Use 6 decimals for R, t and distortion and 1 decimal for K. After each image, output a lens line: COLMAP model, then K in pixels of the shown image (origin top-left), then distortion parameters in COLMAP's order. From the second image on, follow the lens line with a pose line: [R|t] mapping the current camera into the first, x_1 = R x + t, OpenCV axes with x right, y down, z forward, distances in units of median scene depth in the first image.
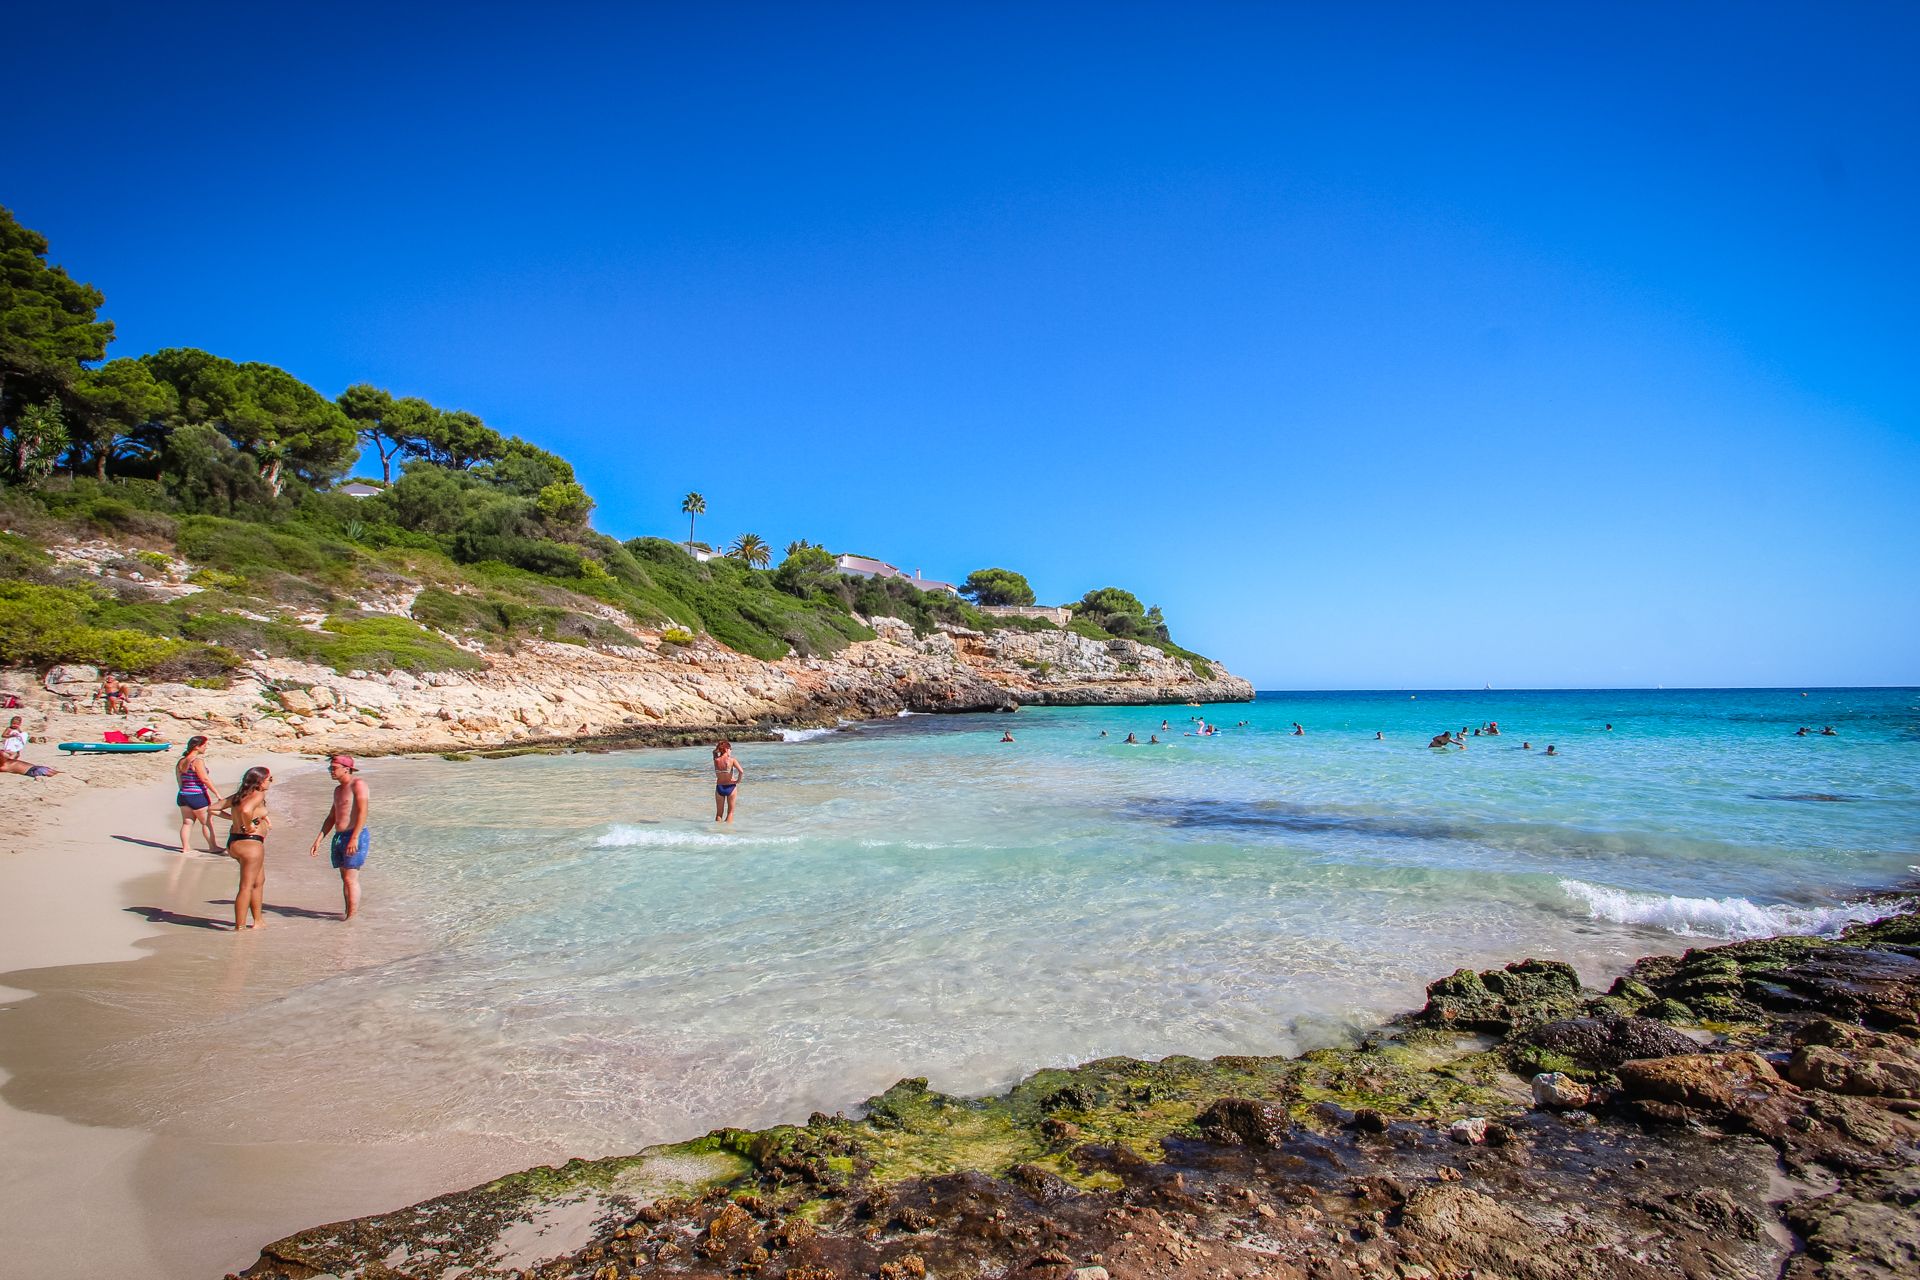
lens RADIAL K [[879.4, 0, 936.1], [0, 879.4, 640.2], [0, 0, 1]] dist [0.009111, -0.012520]
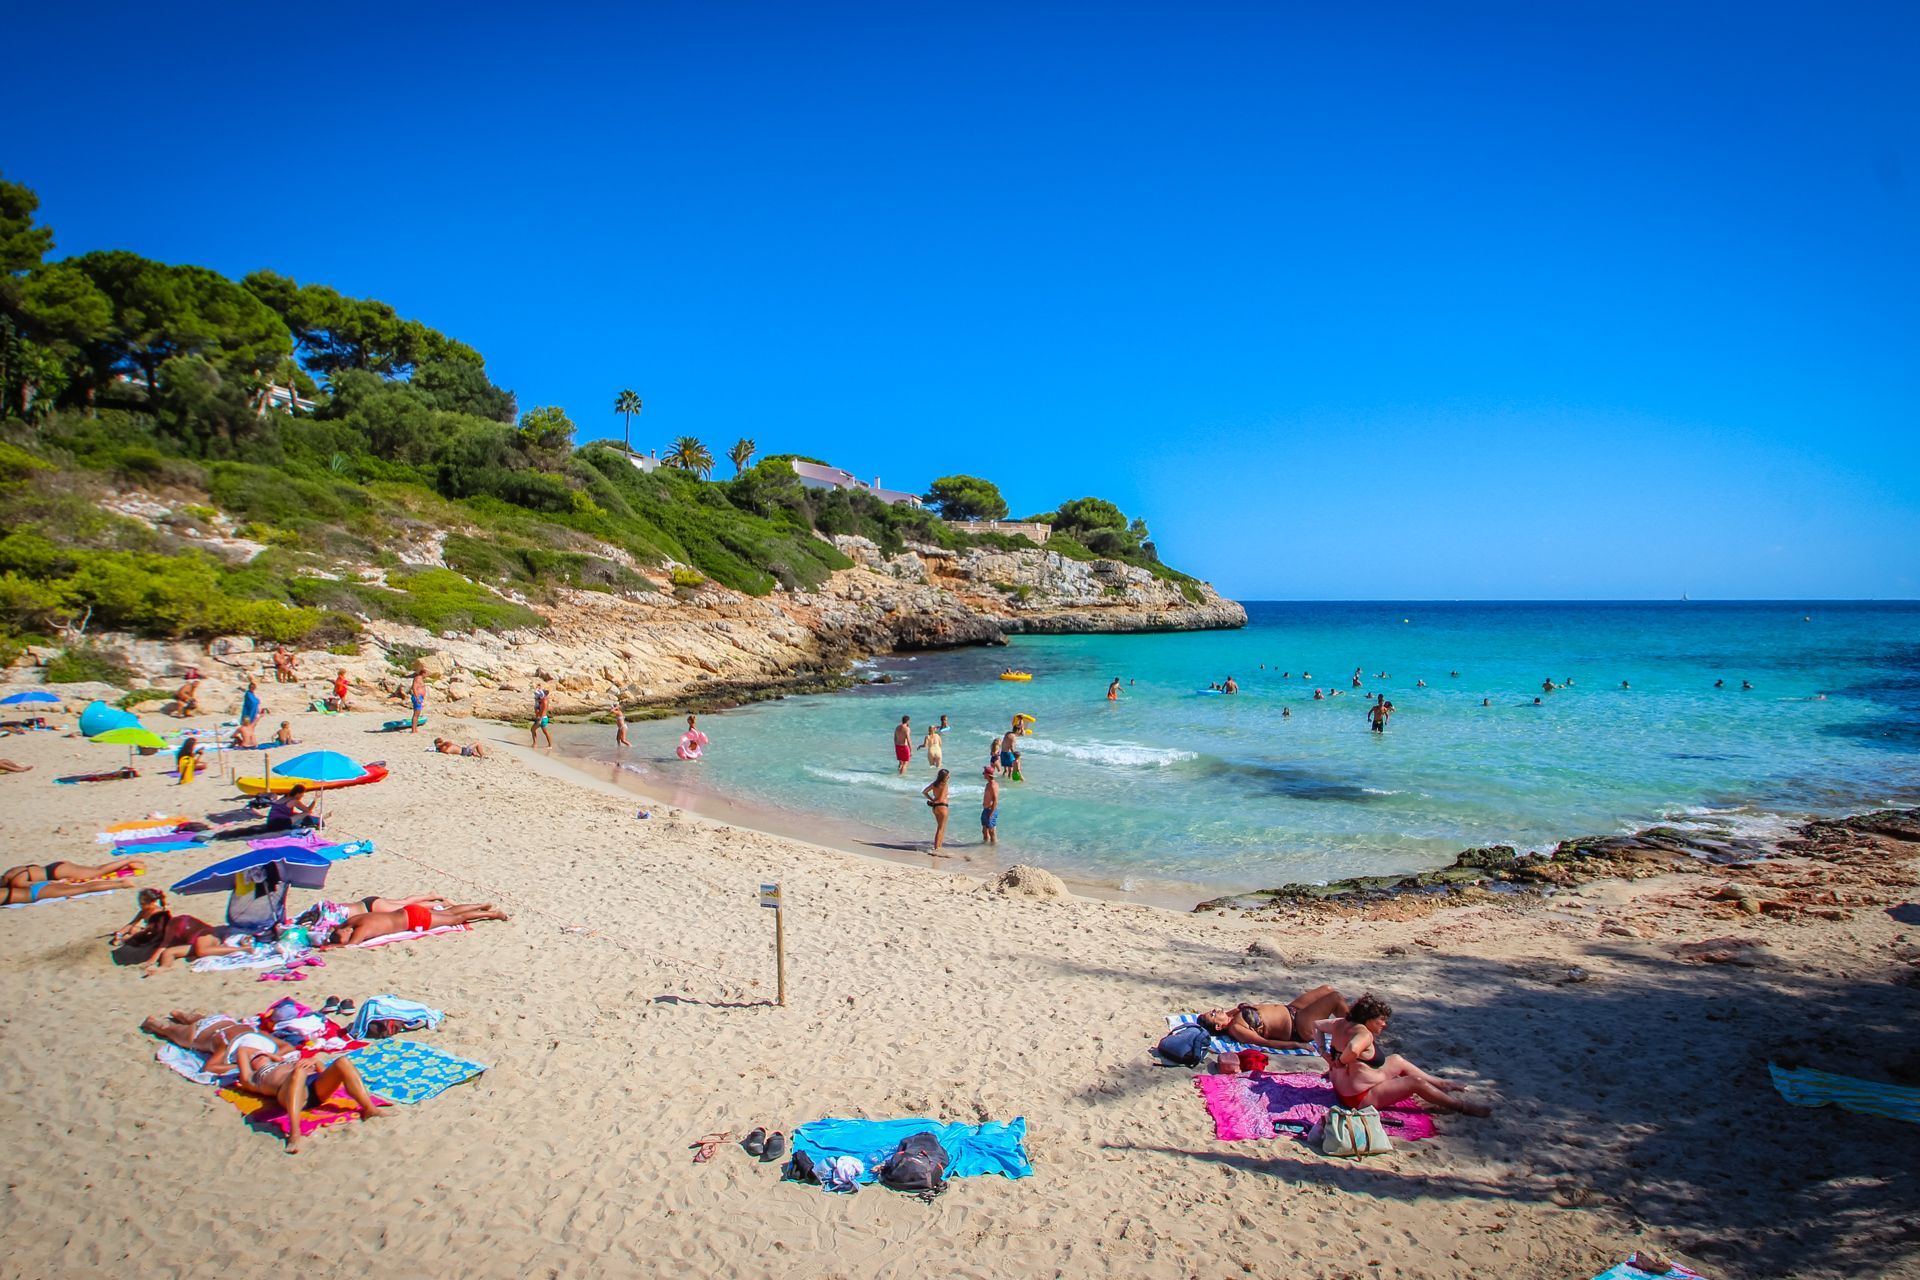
lens RADIAL K [[1069.9, 0, 944.5], [0, 1069.9, 643.5], [0, 0, 1]] dist [-0.024127, 0.002827]
pose [[0.996280, -0.000275, 0.086171, -0.084553], [-0.008111, 0.995256, 0.096954, -0.035378], [-0.085789, -0.097292, 0.991552, -0.132737]]
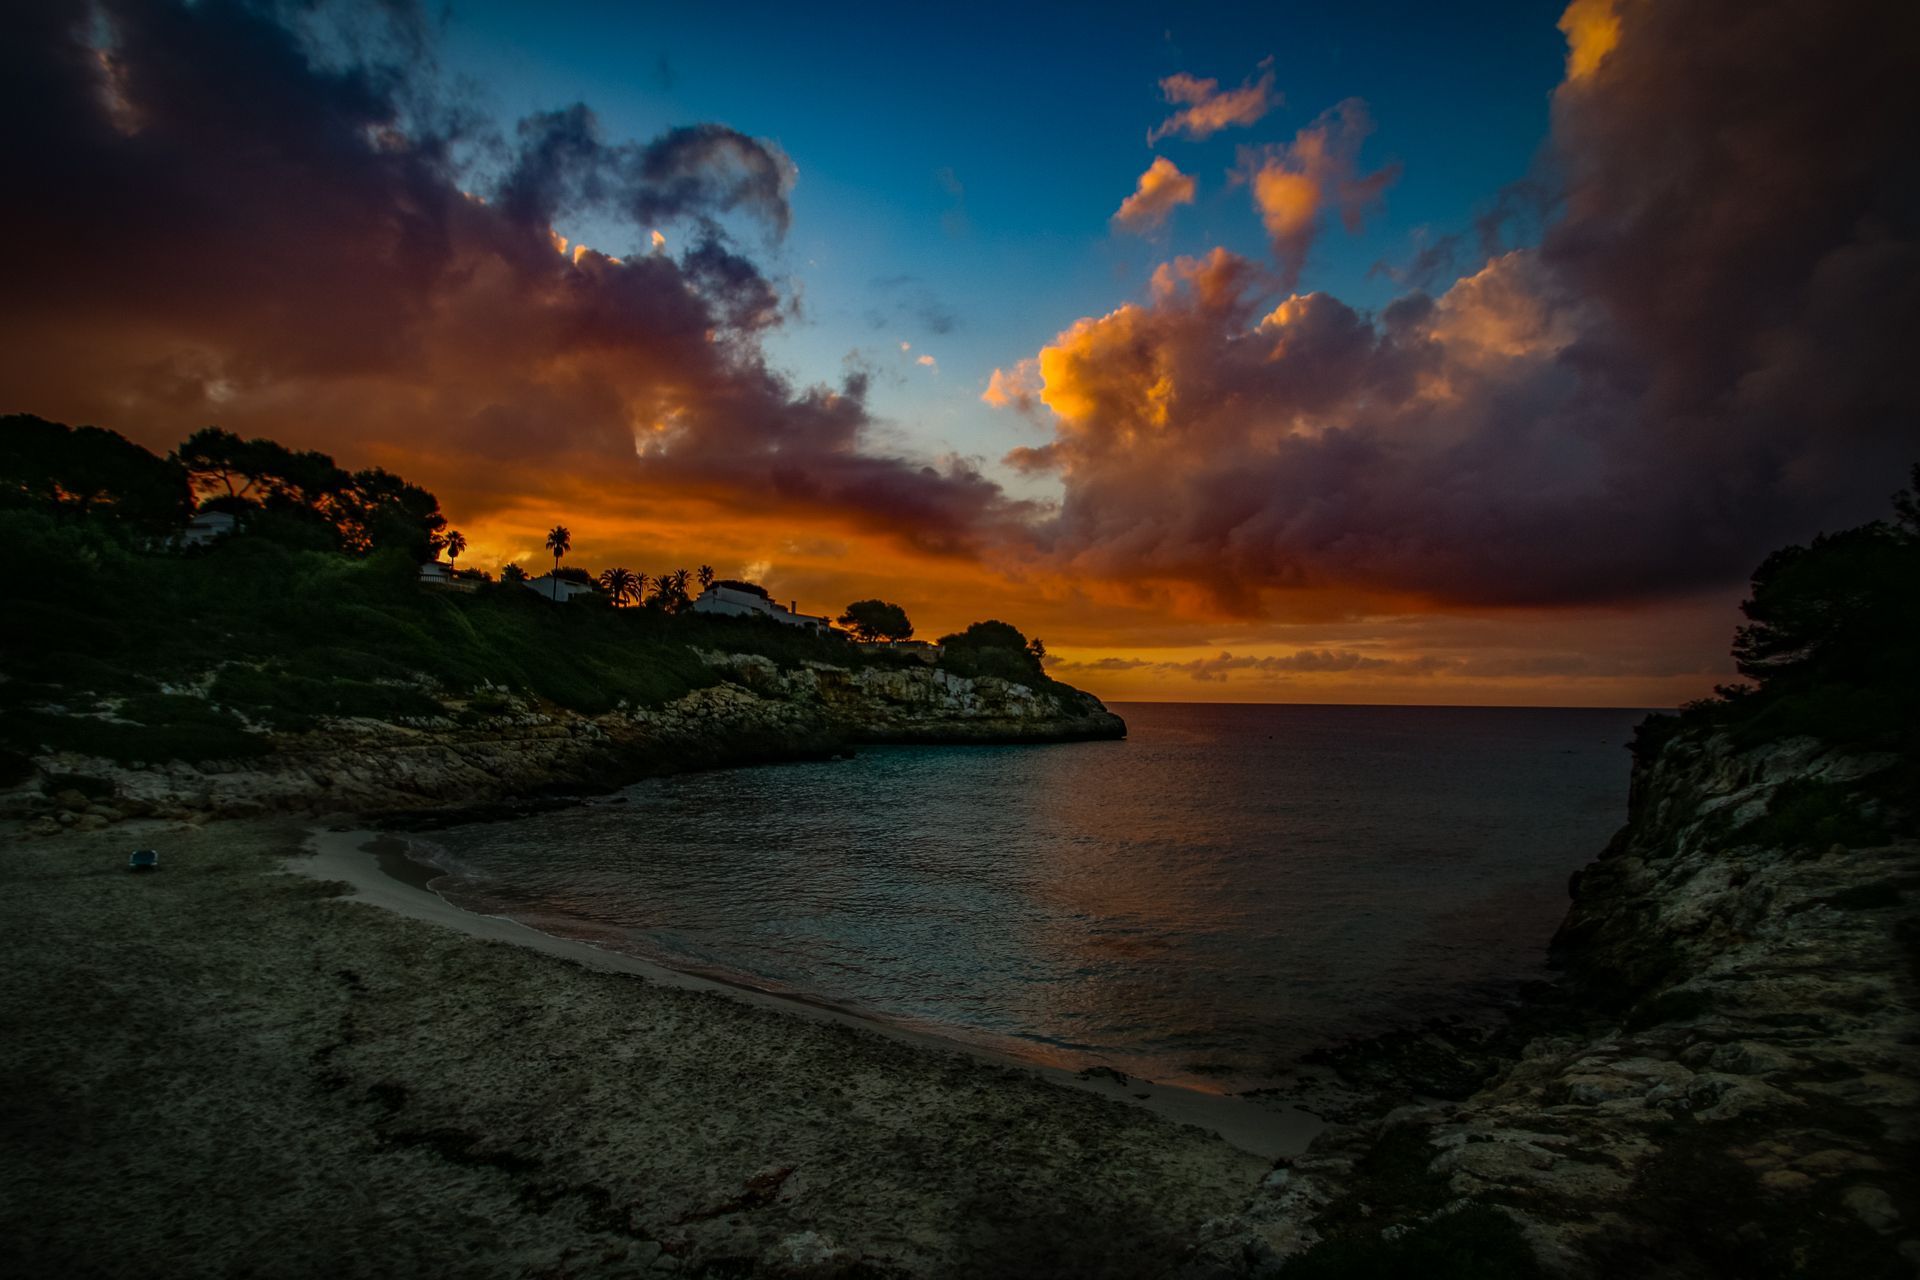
lens RADIAL K [[919.7, 0, 903.4], [0, 919.7, 640.9], [0, 0, 1]] dist [0.005143, -0.009129]
pose [[0.999122, 0.022695, 0.035226, 0.127728], [-0.022576, 0.999738, -0.003776, -0.063373], [-0.035303, 0.002978, 0.999372, -0.097769]]
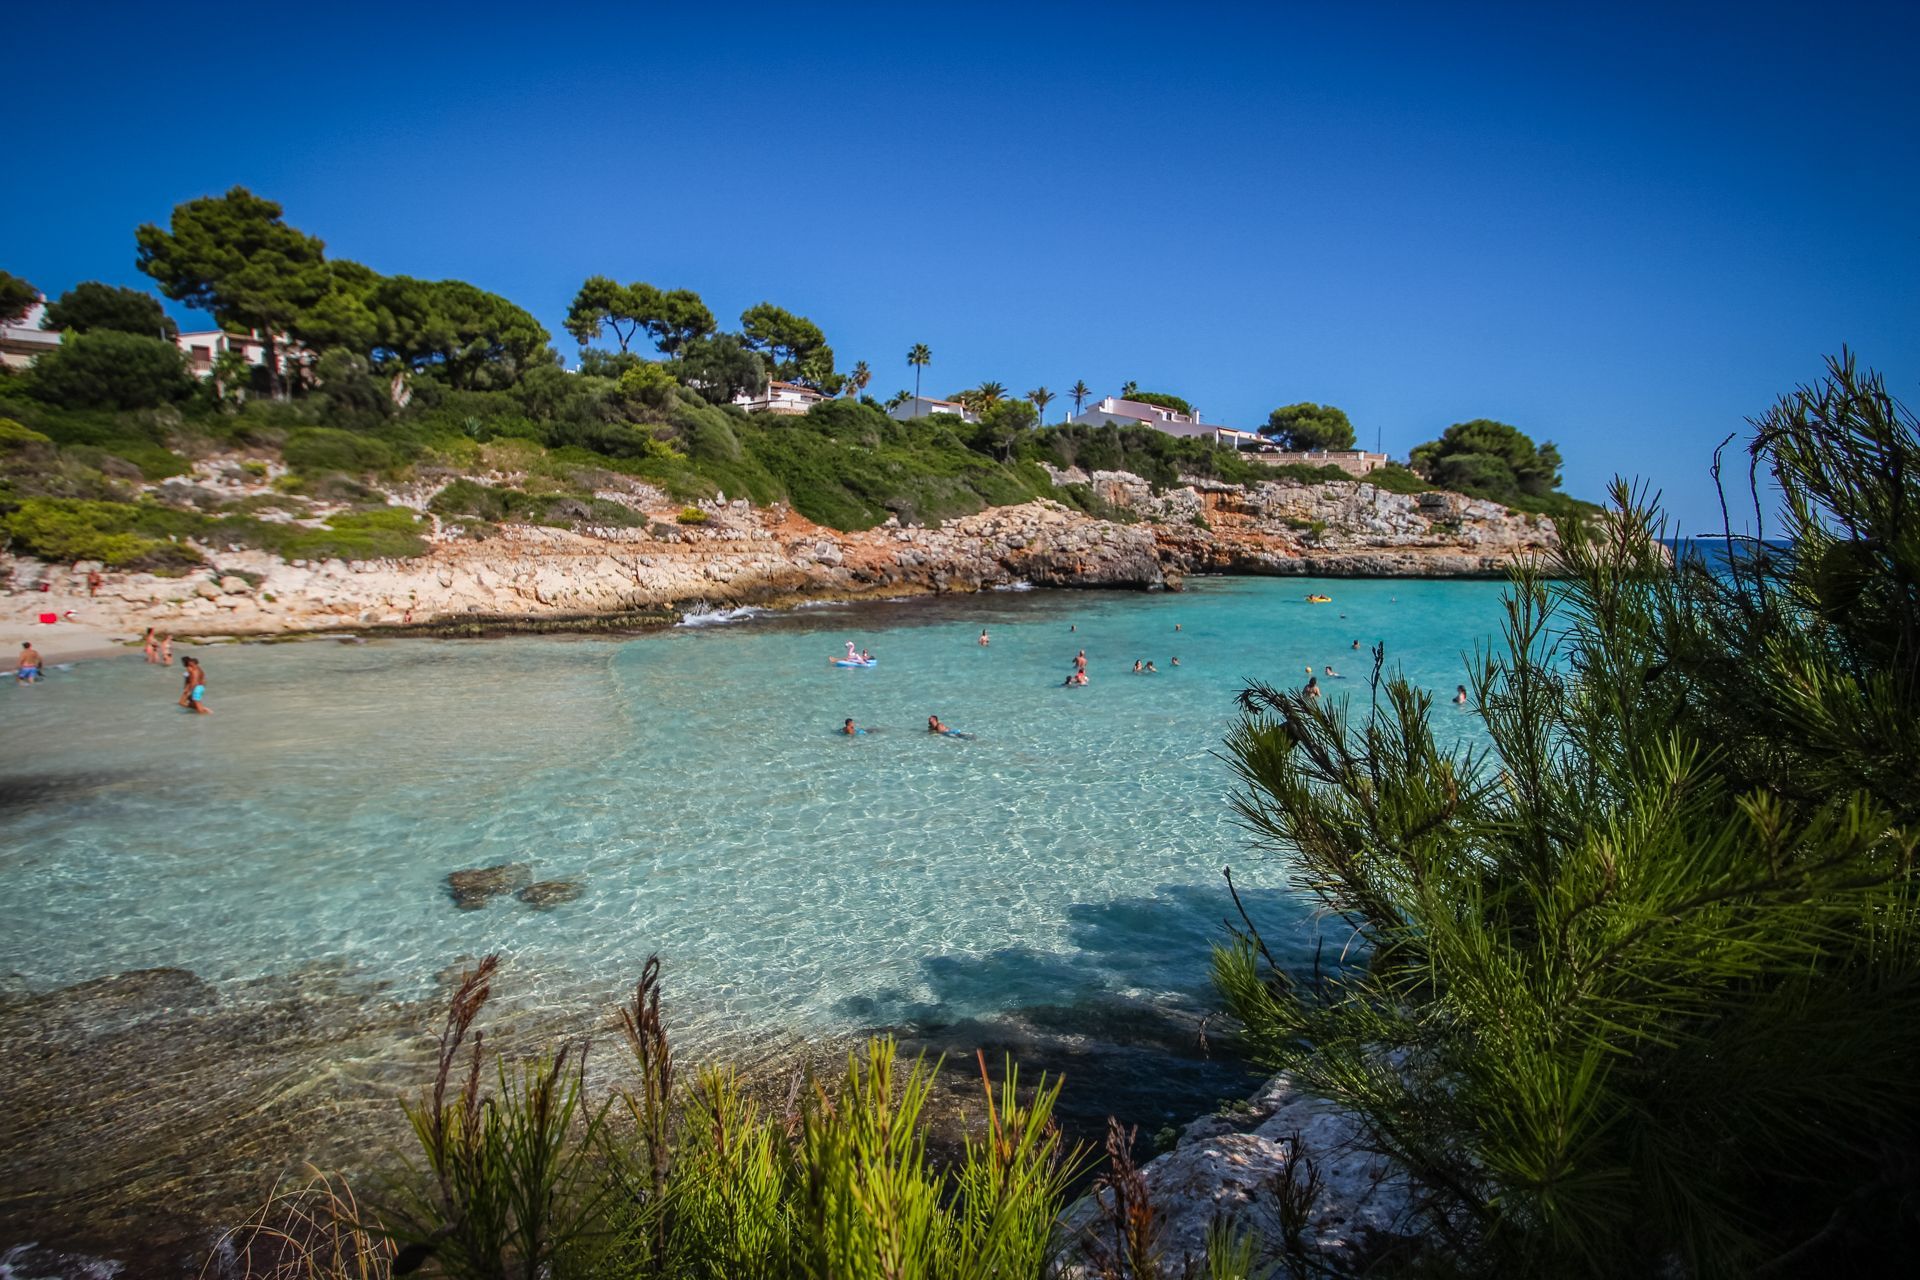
lens RADIAL K [[919.7, 0, 940.8], [0, 919.7, 632.5], [0, 0, 1]] dist [0.005143, -0.009129]
pose [[0.882376, 0.067924, -0.465616, 0.361243], [0.011752, 0.986036, 0.166114, -0.033335], [0.470398, -0.152047, 0.869257, 0.121074]]
